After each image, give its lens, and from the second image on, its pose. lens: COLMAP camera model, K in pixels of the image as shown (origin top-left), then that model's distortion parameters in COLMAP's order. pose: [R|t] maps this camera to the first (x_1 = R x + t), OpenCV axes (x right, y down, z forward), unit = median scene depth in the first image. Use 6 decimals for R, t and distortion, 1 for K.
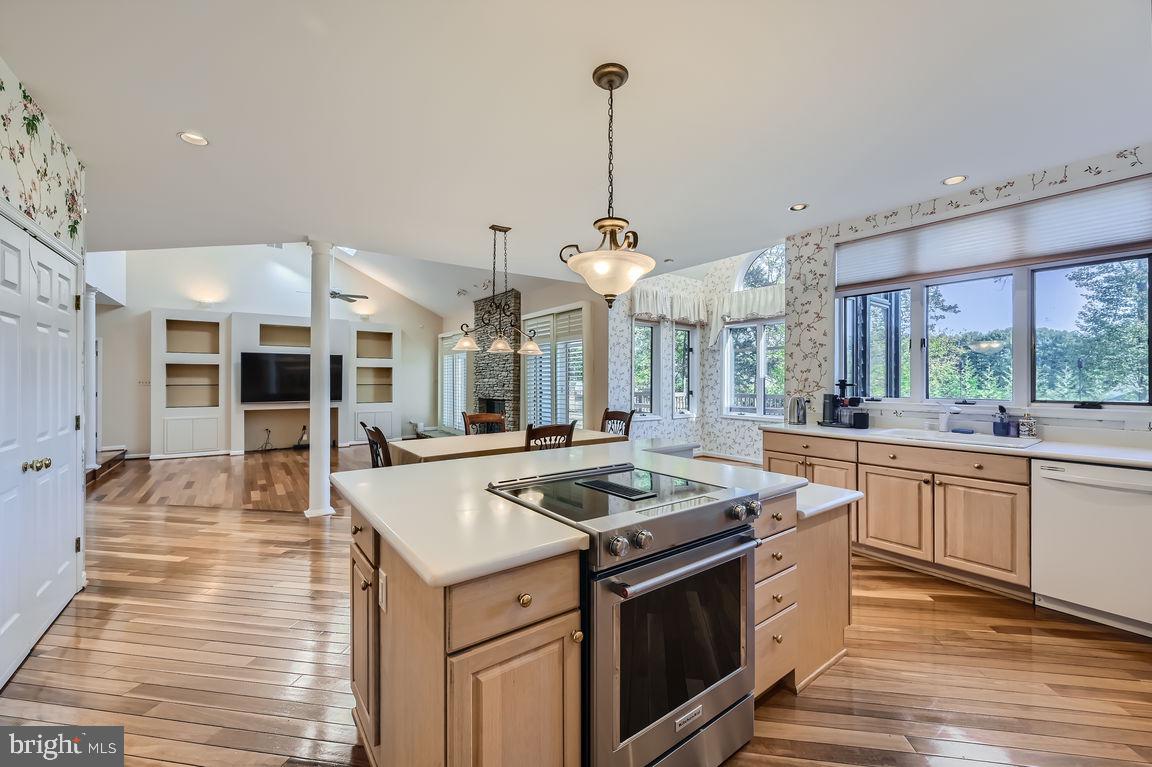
lens RADIAL K [[455.3, 0, 575.5], [0, 455.3, 378.1], [0, 0, 1]] dist [-0.000244, 0.000068]
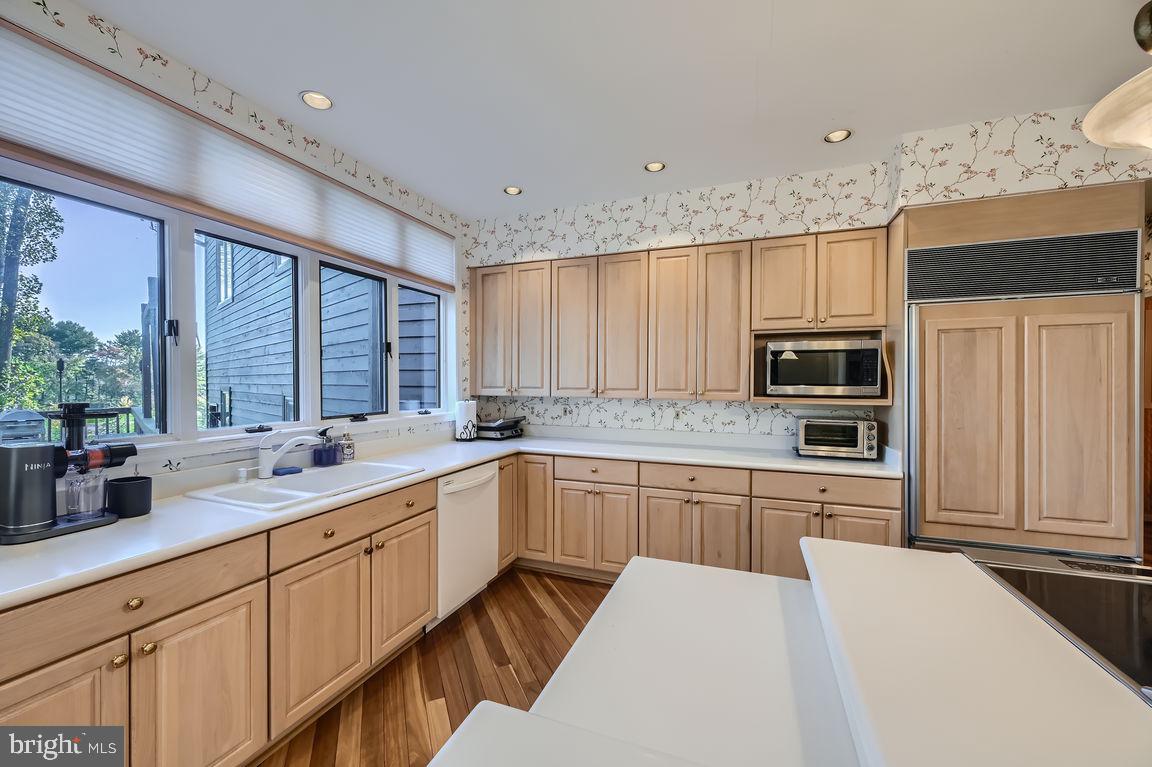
lens RADIAL K [[452.8, 0, 577.7], [0, 452.8, 385.8], [0, 0, 1]] dist [-0.002918, -0.000277]
pose [[-0.539814, -0.011034, 0.841712, 0.040469], [-0.003716, 0.999936, 0.010725, -0.014412], [-0.841776, 0.002662, -0.539820, 0.772406]]
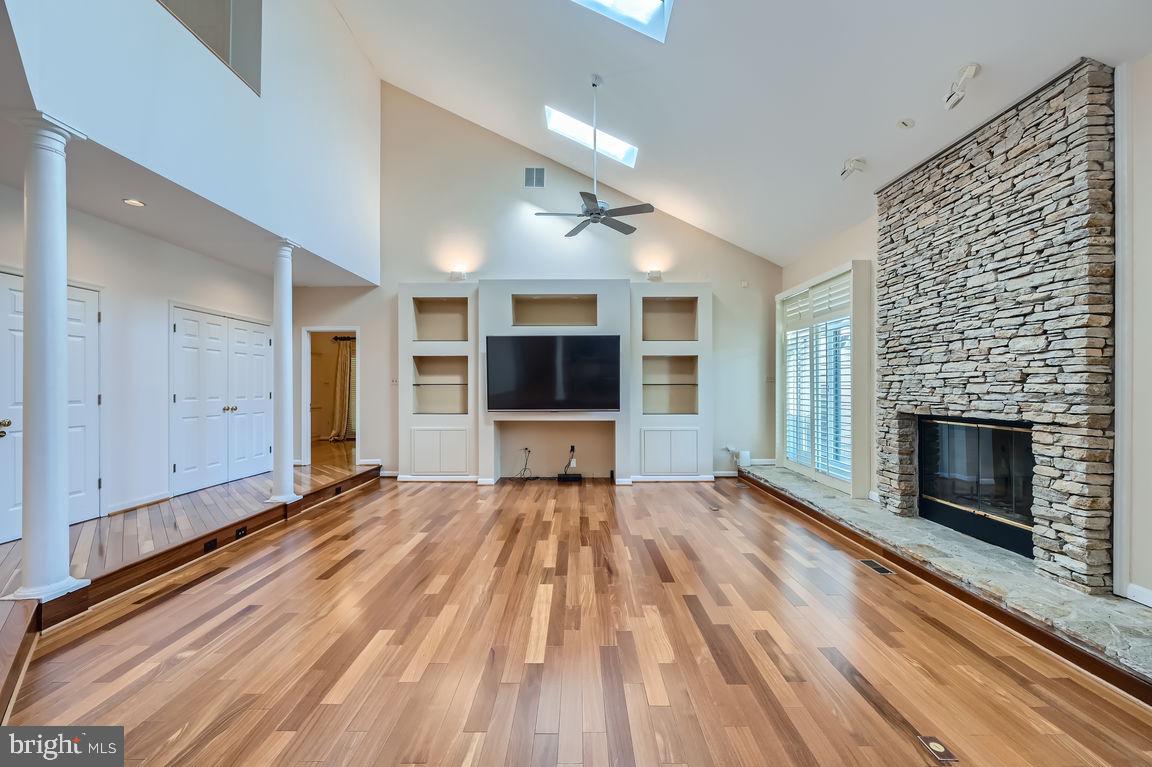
lens RADIAL K [[454.7, 0, 577.1], [0, 454.7, 385.3], [0, 0, 1]] dist [-0.001517, -0.000019]
pose [[0.806432, -0.004912, -0.591307, -0.468990], [0.005603, 0.999984, -0.000665, 0.039268], [0.591301, -0.002777, 0.806446, 1.124041]]
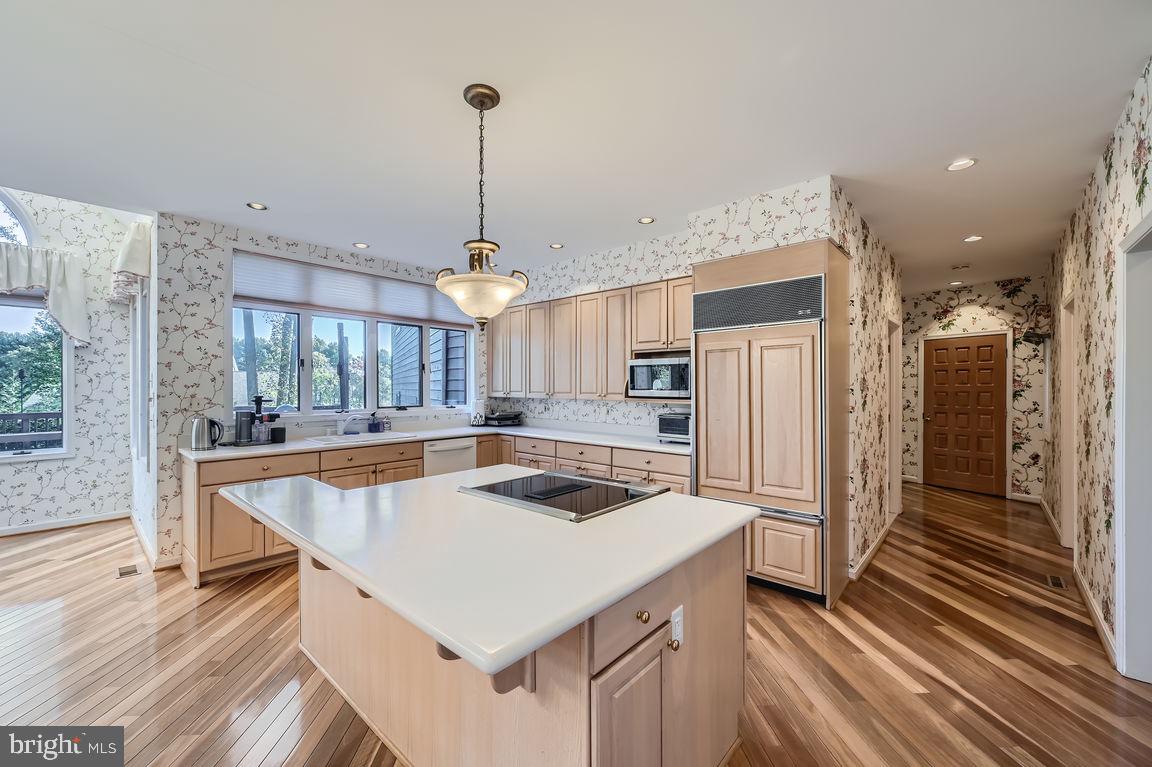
lens RADIAL K [[457.1, 0, 577.6], [0, 457.1, 388.9], [0, 0, 1]] dist [-0.000873, -0.000117]
pose [[-0.207200, -0.005556, 0.978283, -0.460090], [-0.002009, 0.999984, 0.005254, -0.015685], [-0.978296, -0.000877, -0.207208, 0.488025]]
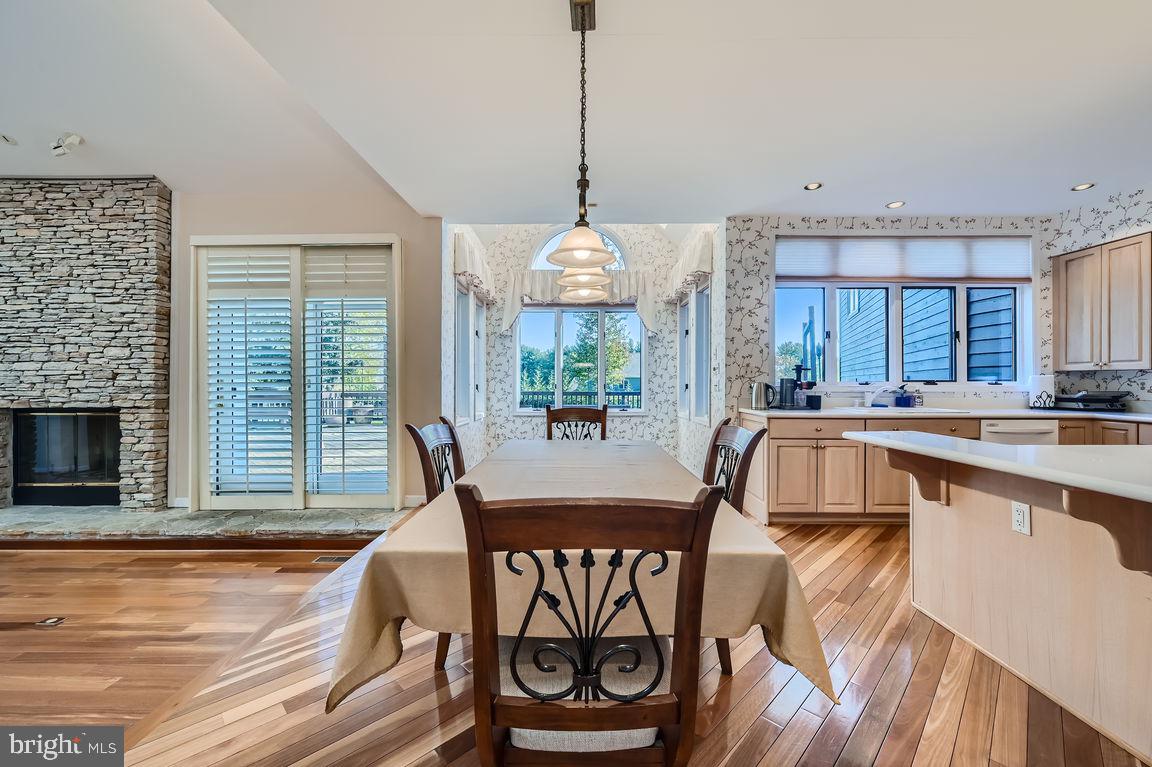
lens RADIAL K [[458.8, 0, 574.0], [0, 458.8, 380.1], [0, 0, 1]] dist [-0.001000, 0.000080]
pose [[0.598974, 0.003096, 0.800762, -0.525564], [-0.002632, 0.999995, -0.001897, 0.038944], [-0.800764, -0.000971, 0.598979, 0.708996]]
